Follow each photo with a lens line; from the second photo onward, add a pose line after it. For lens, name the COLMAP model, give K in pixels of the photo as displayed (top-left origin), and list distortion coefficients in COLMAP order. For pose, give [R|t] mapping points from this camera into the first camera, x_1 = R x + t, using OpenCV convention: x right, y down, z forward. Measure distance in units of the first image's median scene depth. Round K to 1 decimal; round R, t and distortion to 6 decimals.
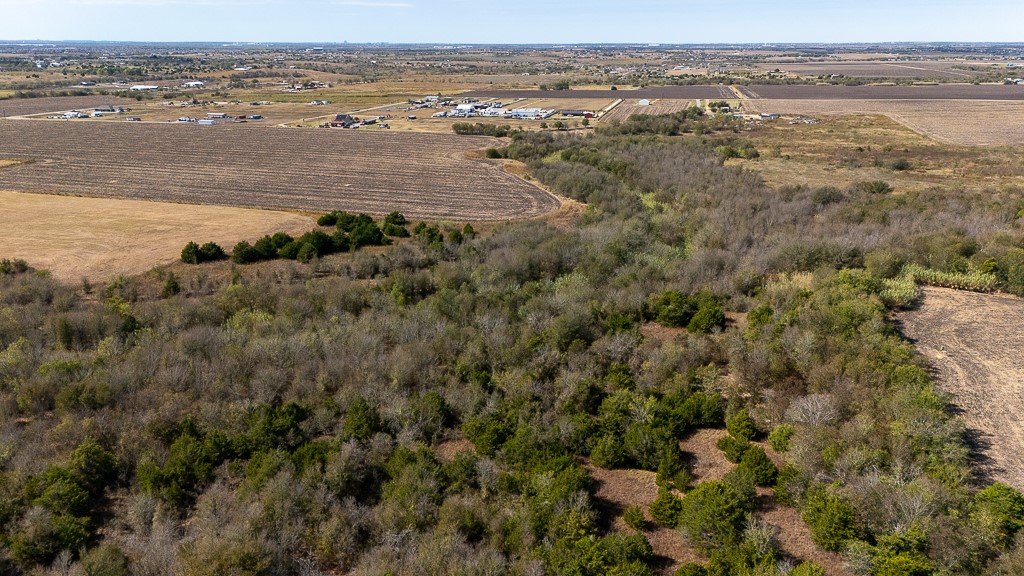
lens RADIAL K [[752.3, 0, 515.3], [0, 752.3, 295.0], [0, 0, 1]] dist [0.074974, -0.062084]
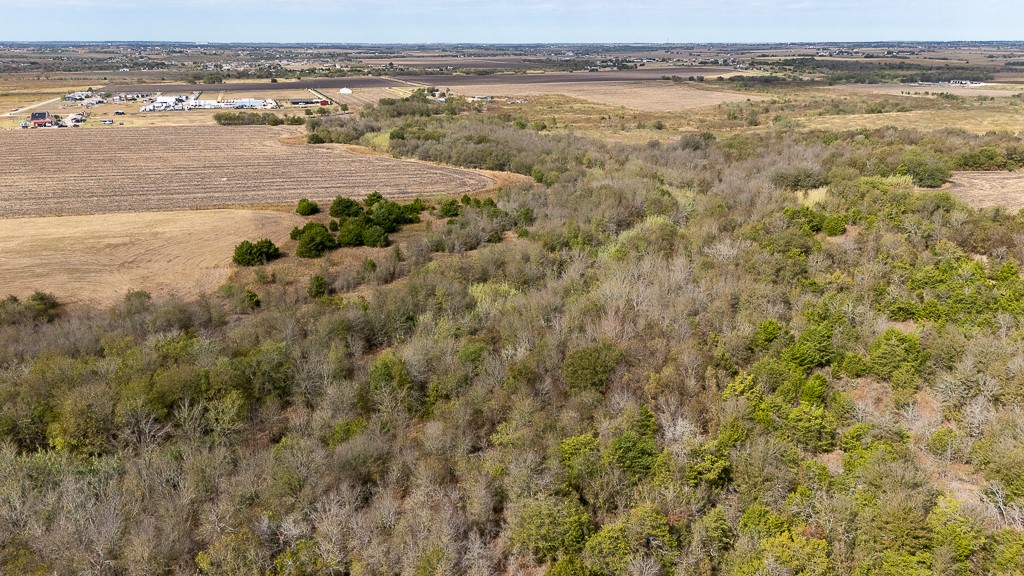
lens RADIAL K [[752.3, 0, 514.2], [0, 752.3, 281.8], [0, 0, 1]] dist [0.074974, -0.062084]
pose [[0.847819, -0.163364, 0.504494, -0.202060], [0.171303, 0.984731, 0.030994, -0.000639], [-0.501854, 0.060144, 0.862859, 0.049186]]
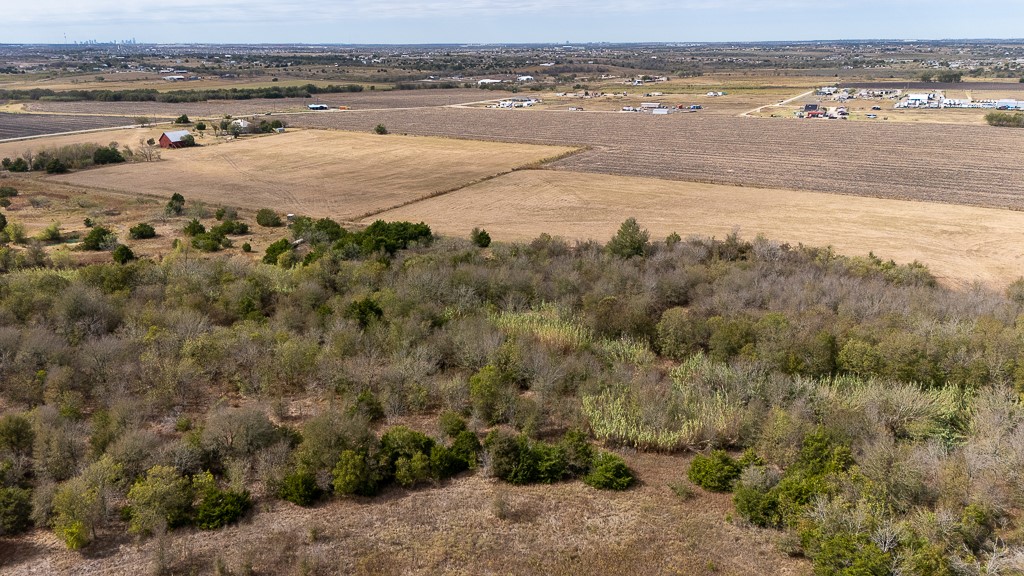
lens RADIAL K [[752.3, 0, 514.0], [0, 752.3, 290.6], [0, 0, 1]] dist [0.074974, -0.062084]
pose [[0.965131, 0.078230, -0.249803, -0.273384], [-0.079413, 0.996827, 0.005354, 0.004157], [0.249429, 0.014670, 0.968282, 0.036198]]
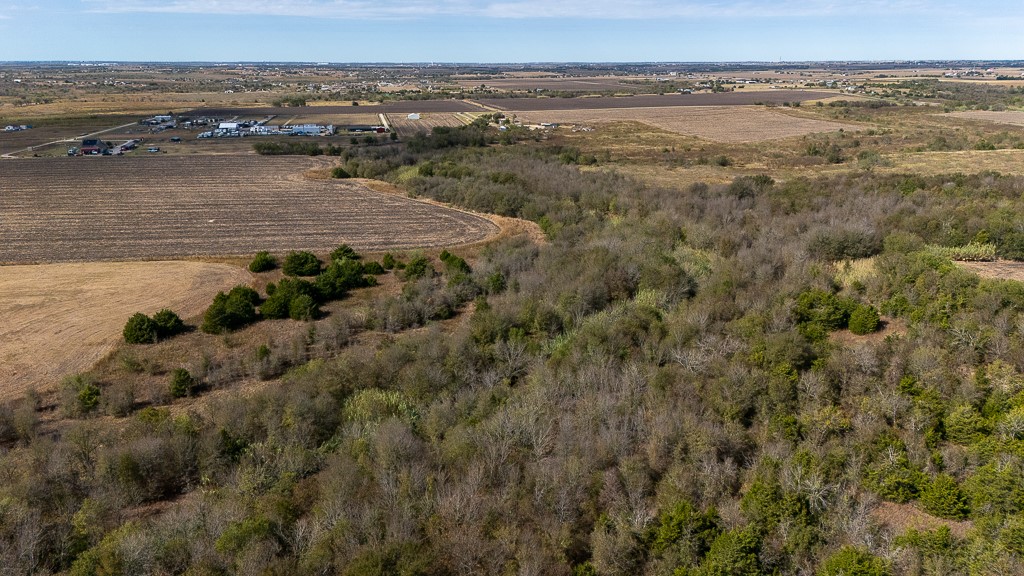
lens RADIAL K [[752.3, 0, 515.7], [0, 752.3, 283.1], [0, 0, 1]] dist [0.074974, -0.062084]
pose [[0.912674, -0.118833, 0.391031, -0.127584], [0.133275, 0.991030, -0.009897, -0.014752], [-0.386348, 0.061147, 0.920324, 0.068859]]
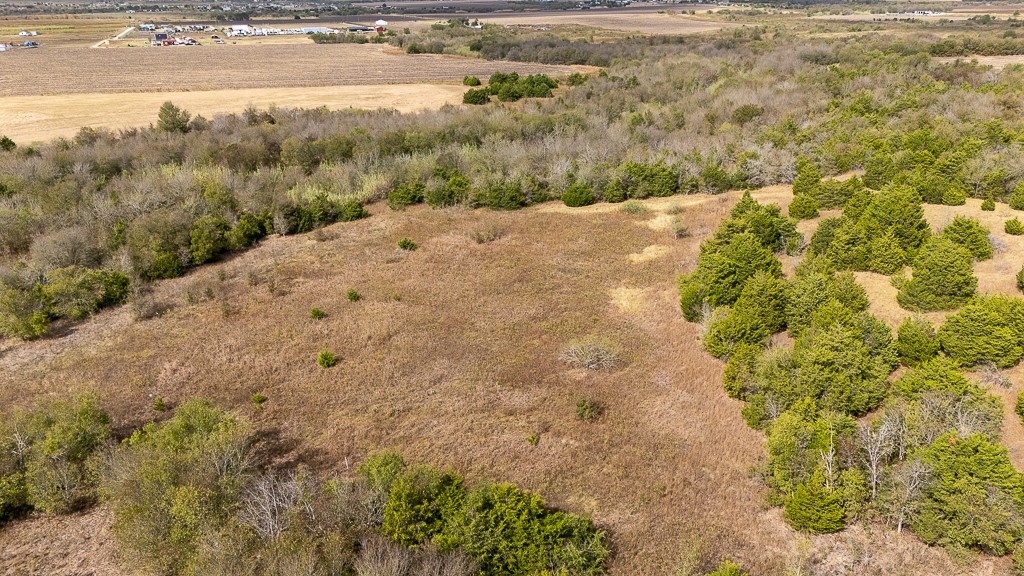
lens RADIAL K [[752.3, 0, 512.3], [0, 752.3, 289.0], [0, 0, 1]] dist [0.074974, -0.062084]
pose [[0.820941, -0.217787, 0.527849, -0.369625], [0.190204, 0.975914, 0.106839, 0.044434], [-0.538403, 0.012691, 0.842592, -0.027036]]
